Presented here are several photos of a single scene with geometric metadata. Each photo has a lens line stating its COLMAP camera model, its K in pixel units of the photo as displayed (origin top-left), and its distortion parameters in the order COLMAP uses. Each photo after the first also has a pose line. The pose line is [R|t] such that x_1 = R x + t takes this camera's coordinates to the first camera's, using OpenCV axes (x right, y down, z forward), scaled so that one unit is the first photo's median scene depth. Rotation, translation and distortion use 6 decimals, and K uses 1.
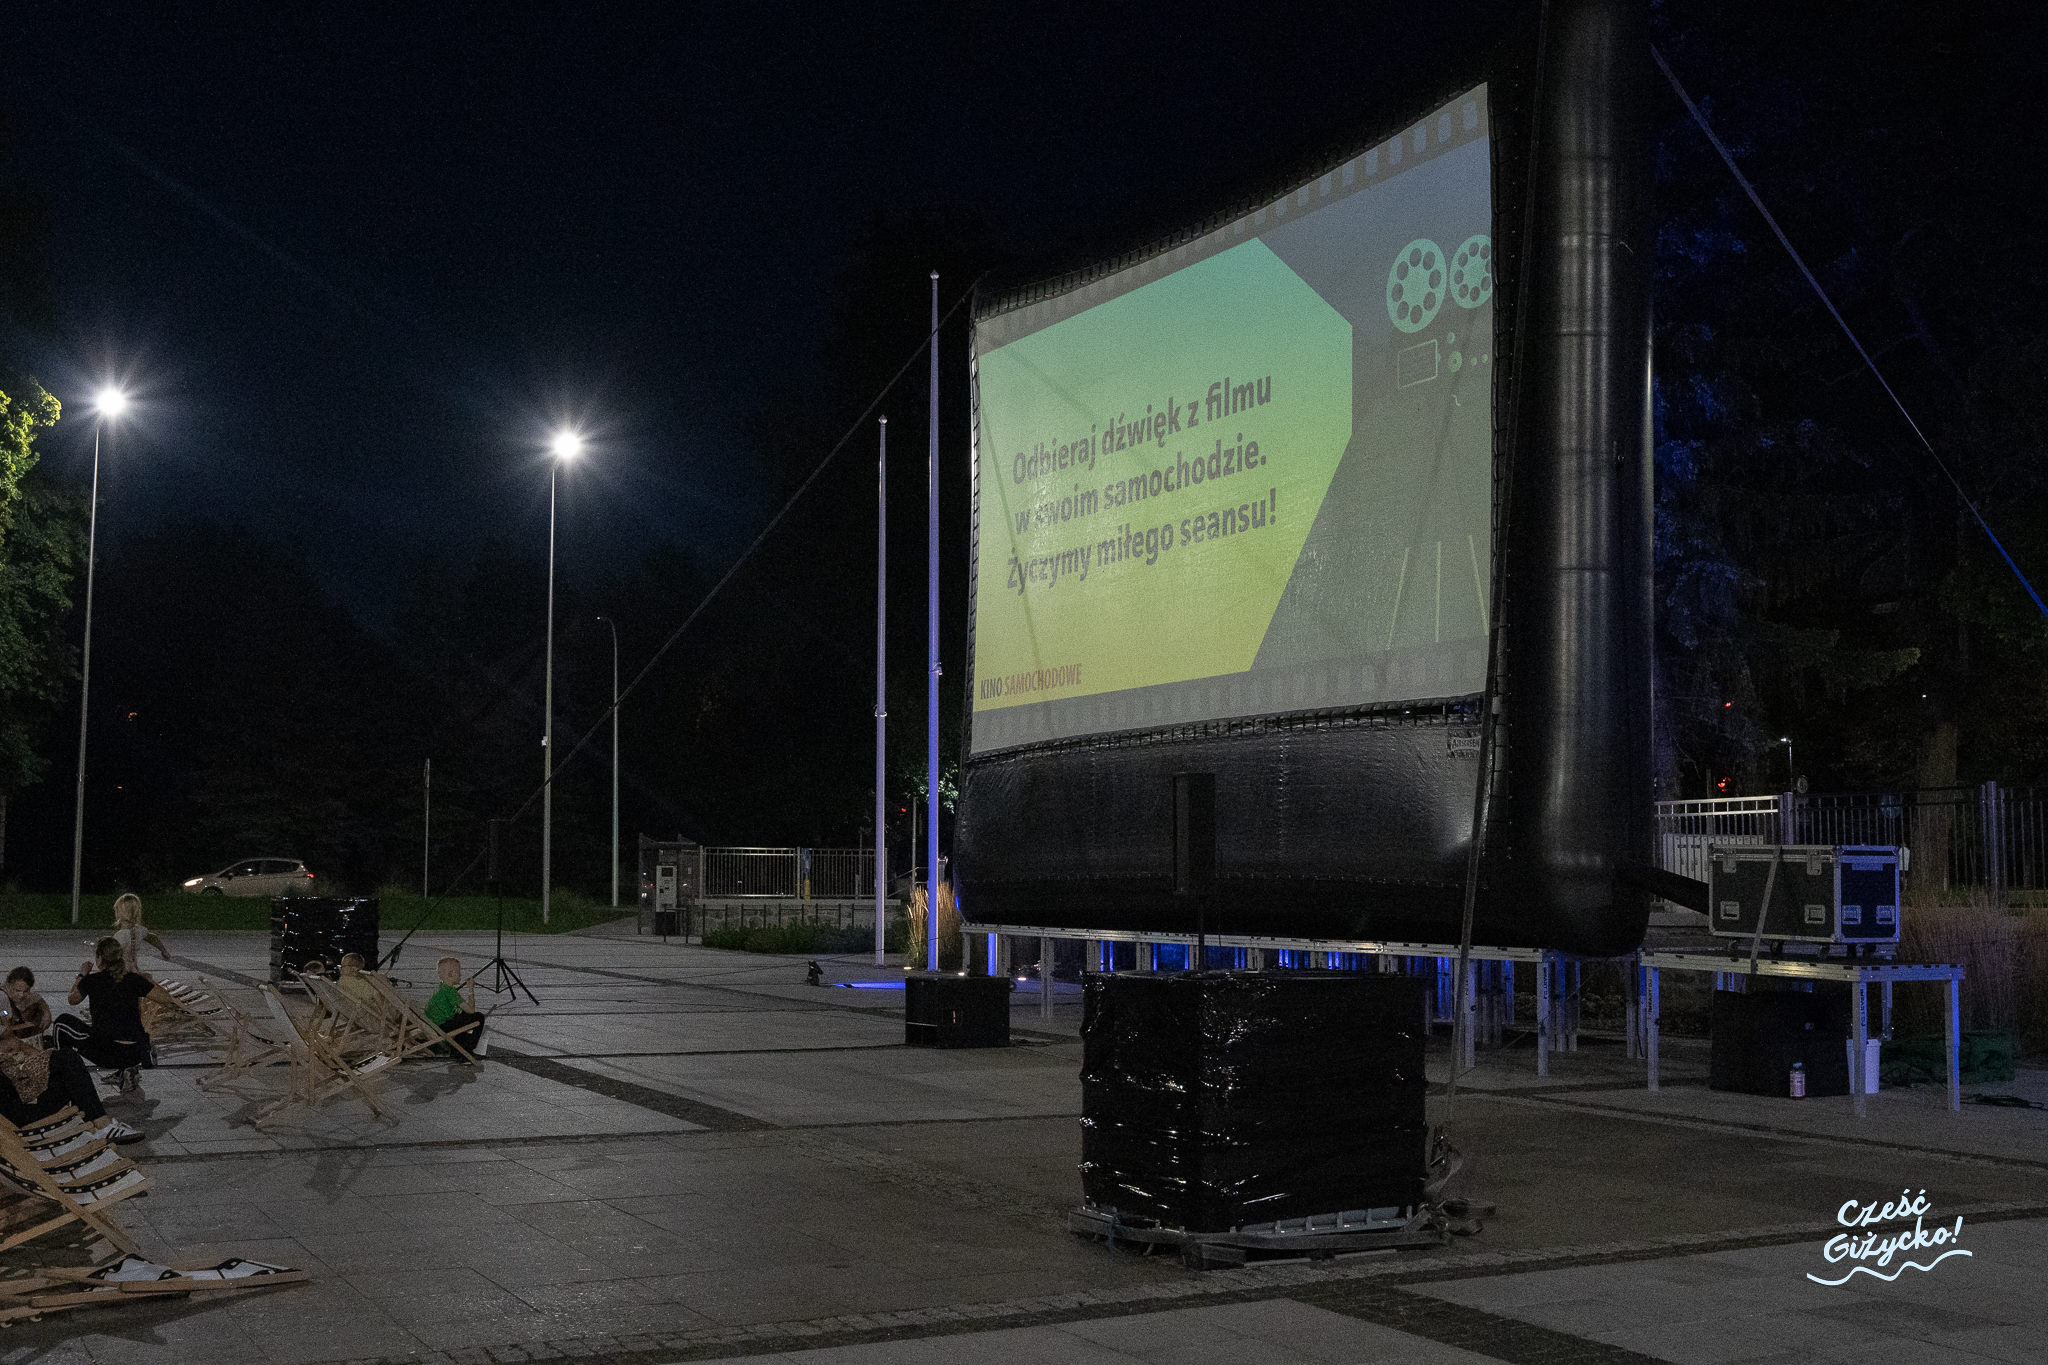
lens RADIAL K [[2167.9, 0, 1019.5], [0, 2167.9, 684.5], [0, 0, 1]] dist [-0.092639, 0.000000]
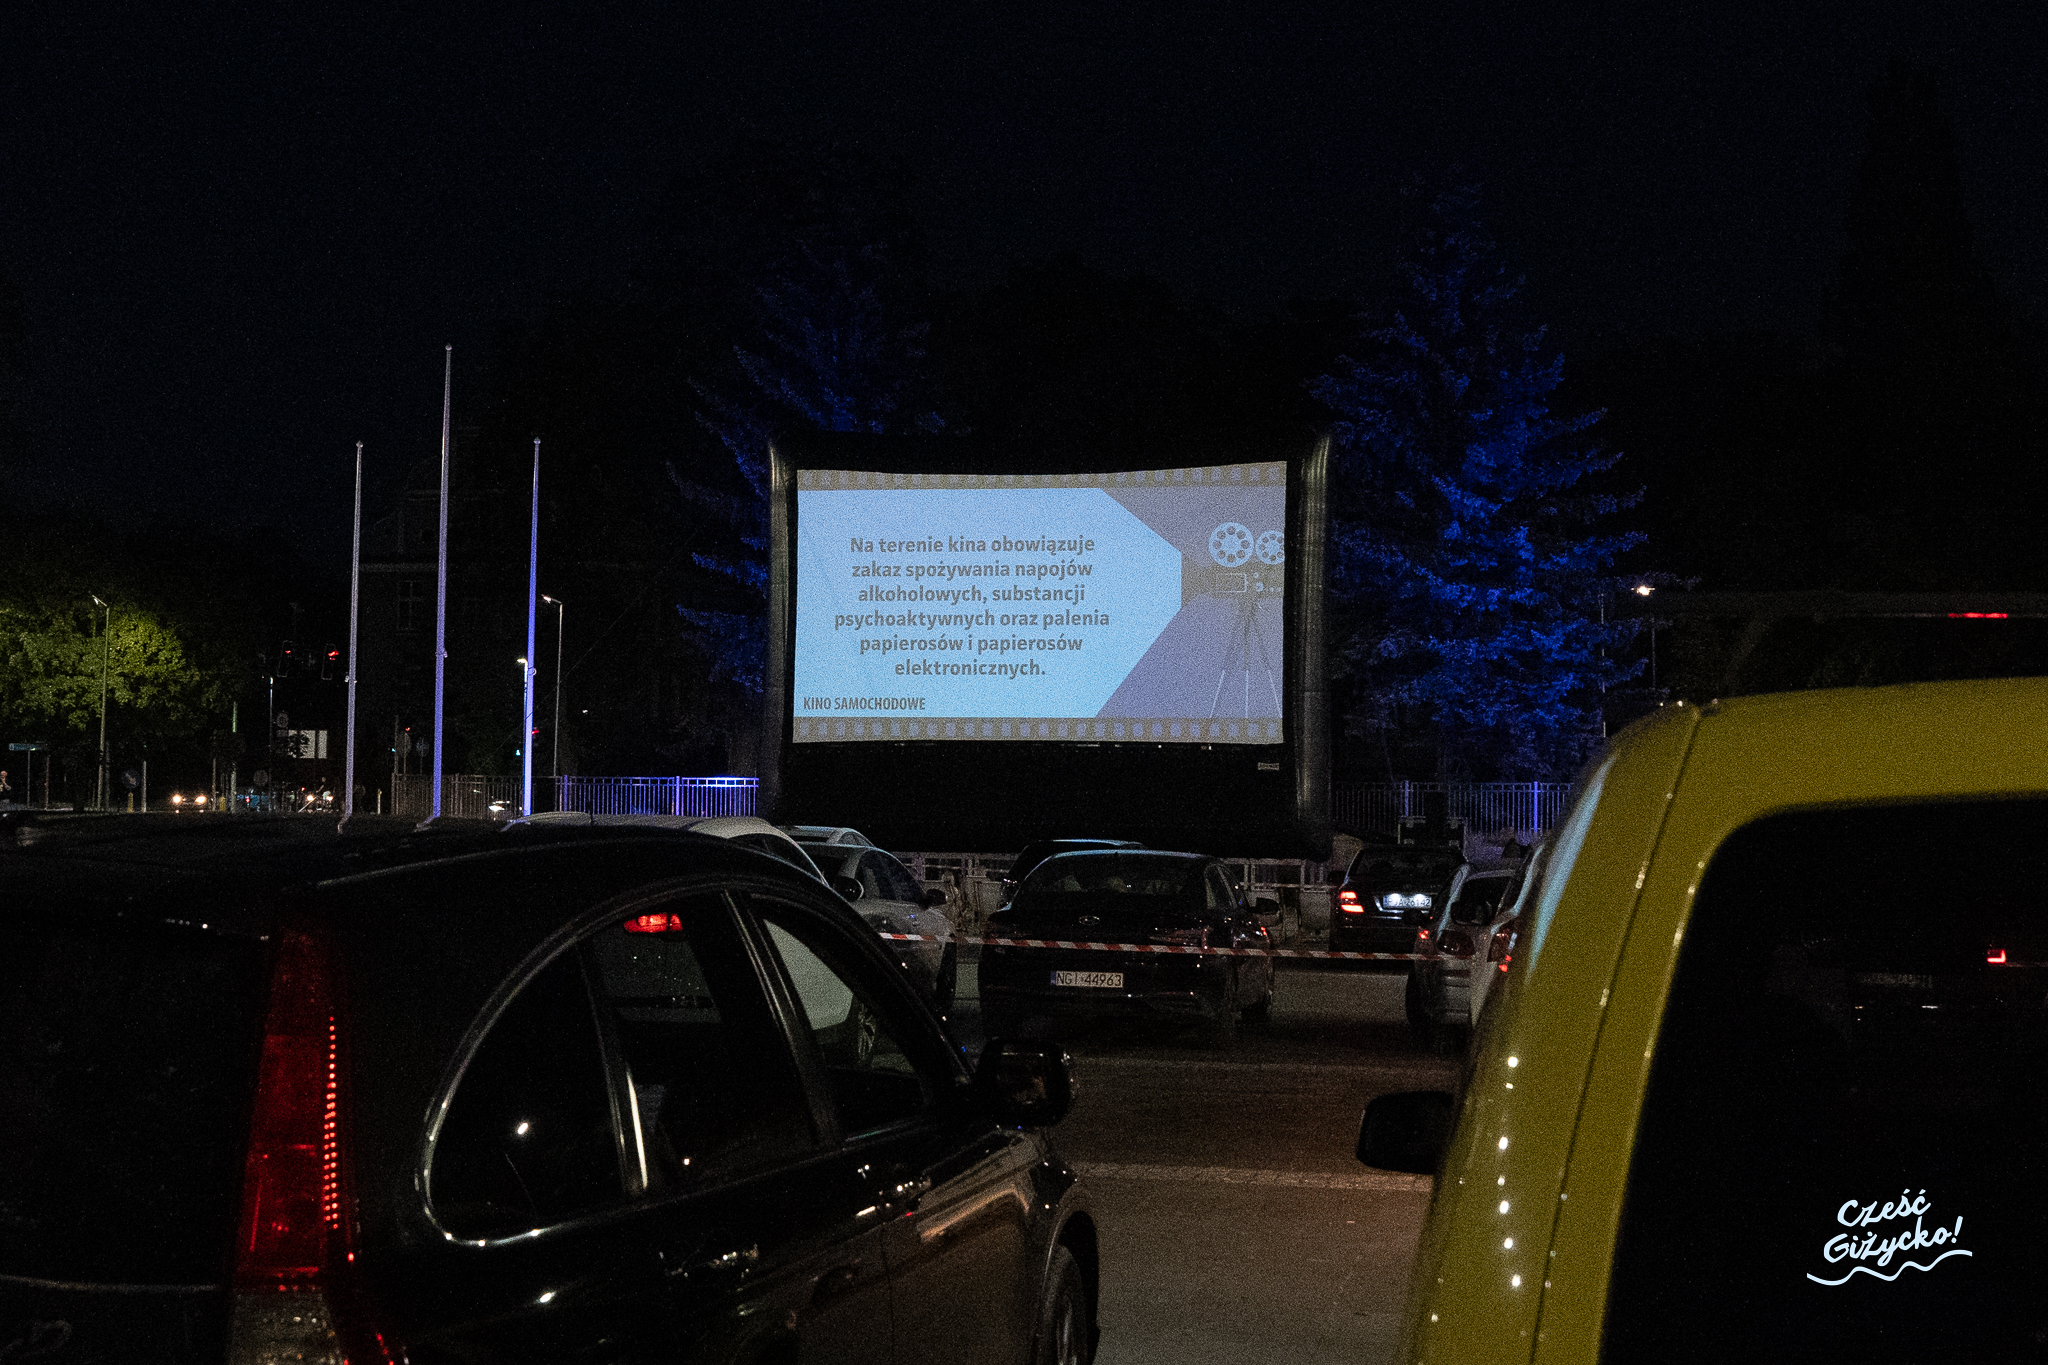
lens RADIAL K [[2502.7, 0, 940.8], [0, 2502.7, 623.9], [0, 0, 1]] dist [-0.134777, 0.000000]
pose [[0.662901, 0.067346, 0.745672, -1.792993], [-0.080509, 0.996583, -0.018435, -0.040306], [-0.744365, -0.047813, 0.666059, -0.407201]]
